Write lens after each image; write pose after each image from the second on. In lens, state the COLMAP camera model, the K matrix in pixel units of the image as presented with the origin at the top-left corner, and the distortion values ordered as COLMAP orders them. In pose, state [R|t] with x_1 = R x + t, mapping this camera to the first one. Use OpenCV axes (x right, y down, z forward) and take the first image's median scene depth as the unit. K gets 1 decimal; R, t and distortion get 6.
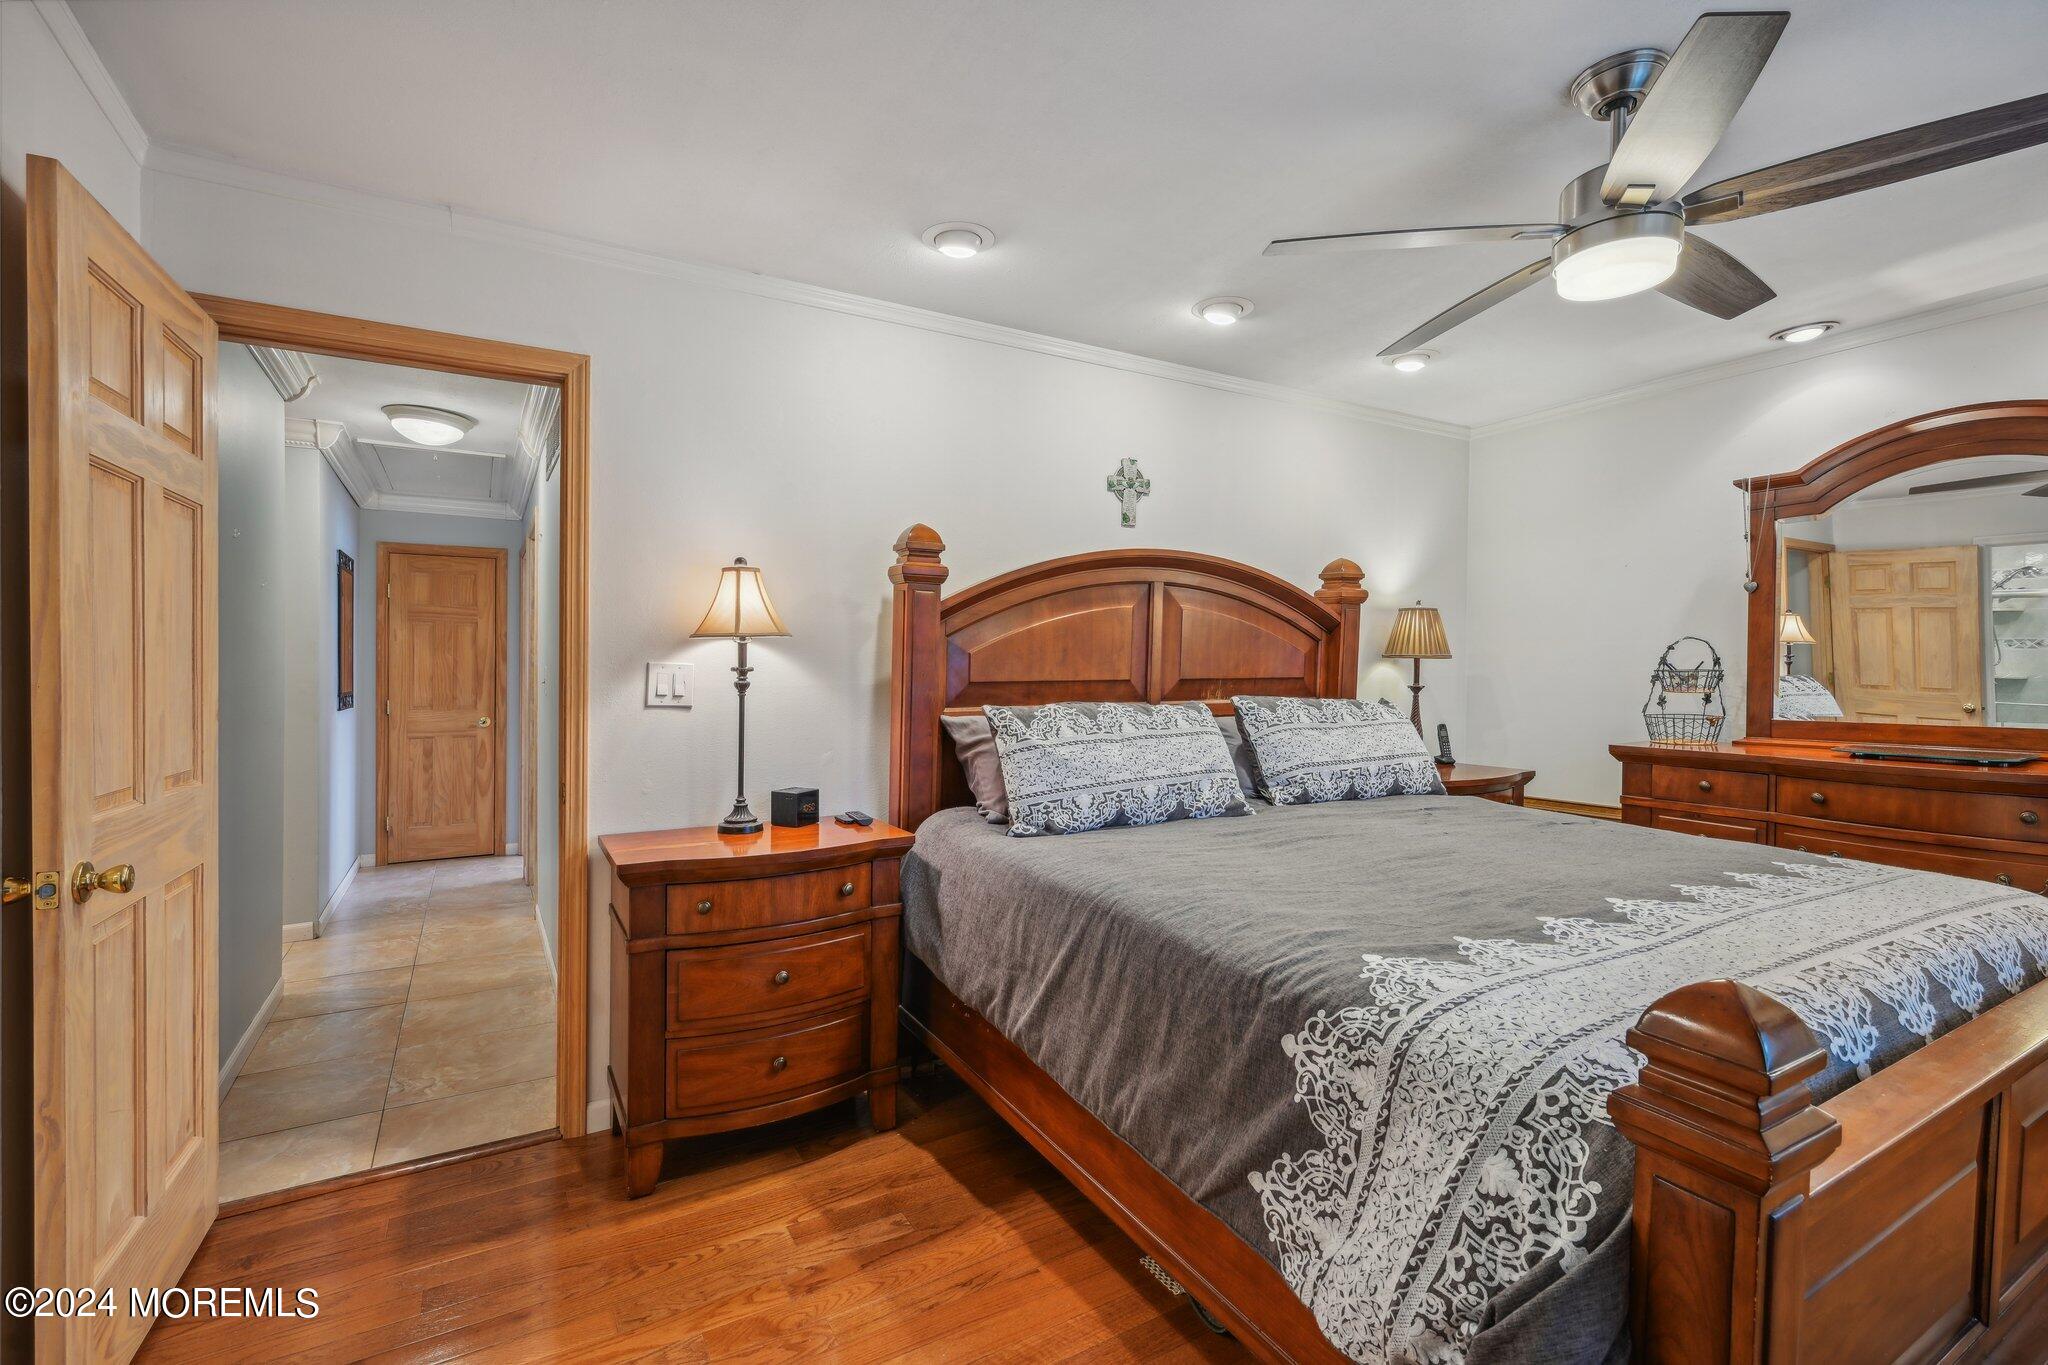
lens RADIAL K [[918.6, 0, 1033.6], [0, 918.6, 680.8], [0, 0, 1]] dist [0.004786, -0.001456]
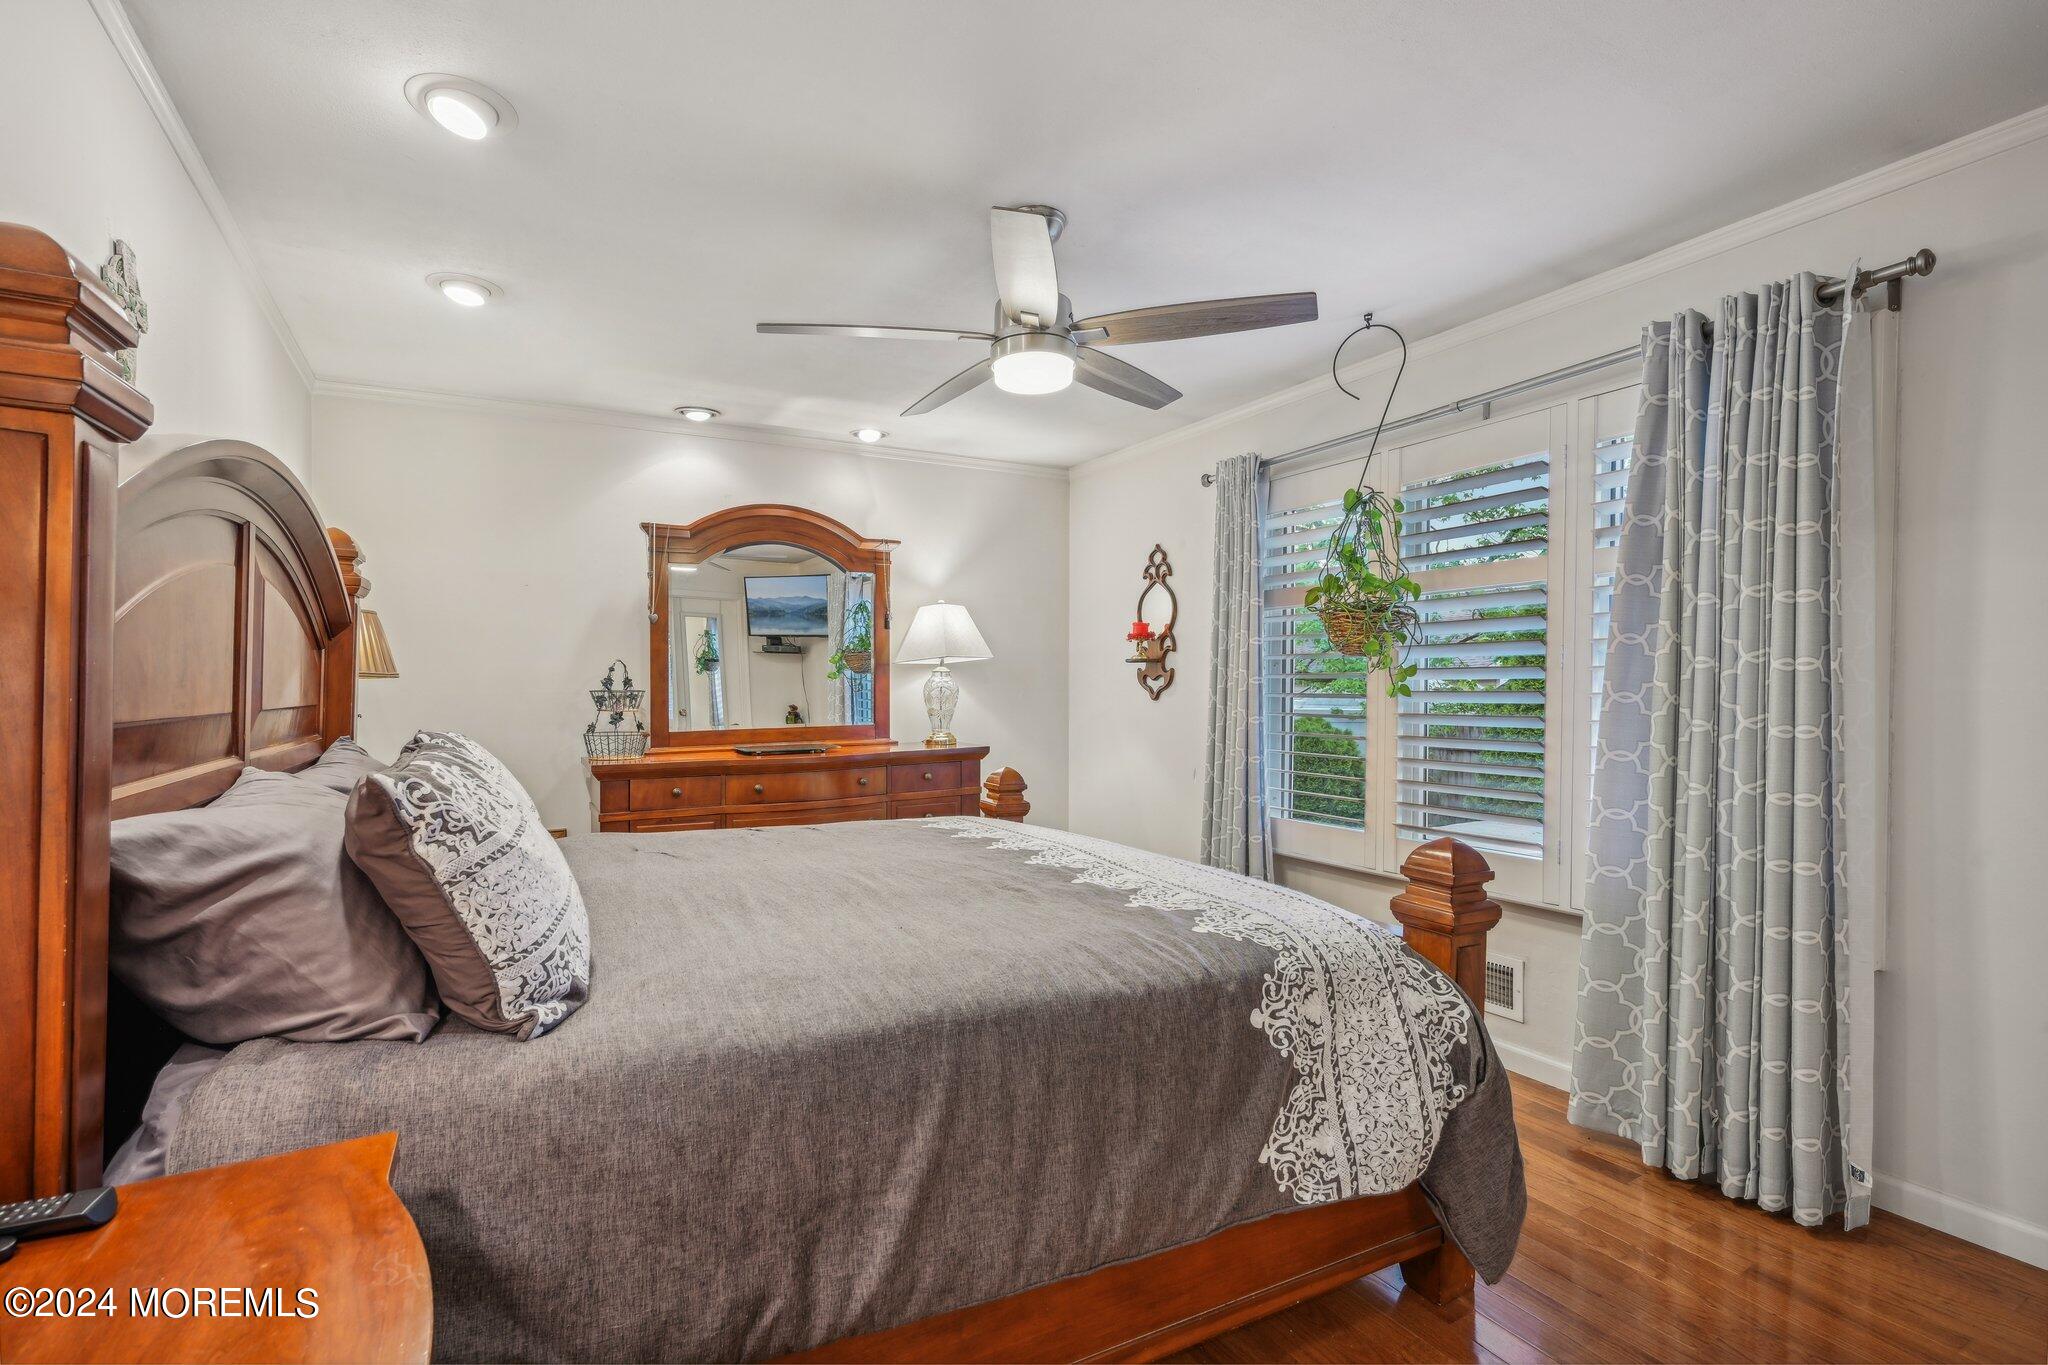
lens RADIAL K [[918.6, 0, 1011.4], [0, 918.6, 694.6], [0, 0, 1]] dist [0.004786, -0.001456]
pose [[0.032814, -0.009515, 0.999416, -0.848805], [0.018262, 0.999793, 0.008919, -0.016408], [-0.999295, 0.017959, 0.032981, 1.248226]]
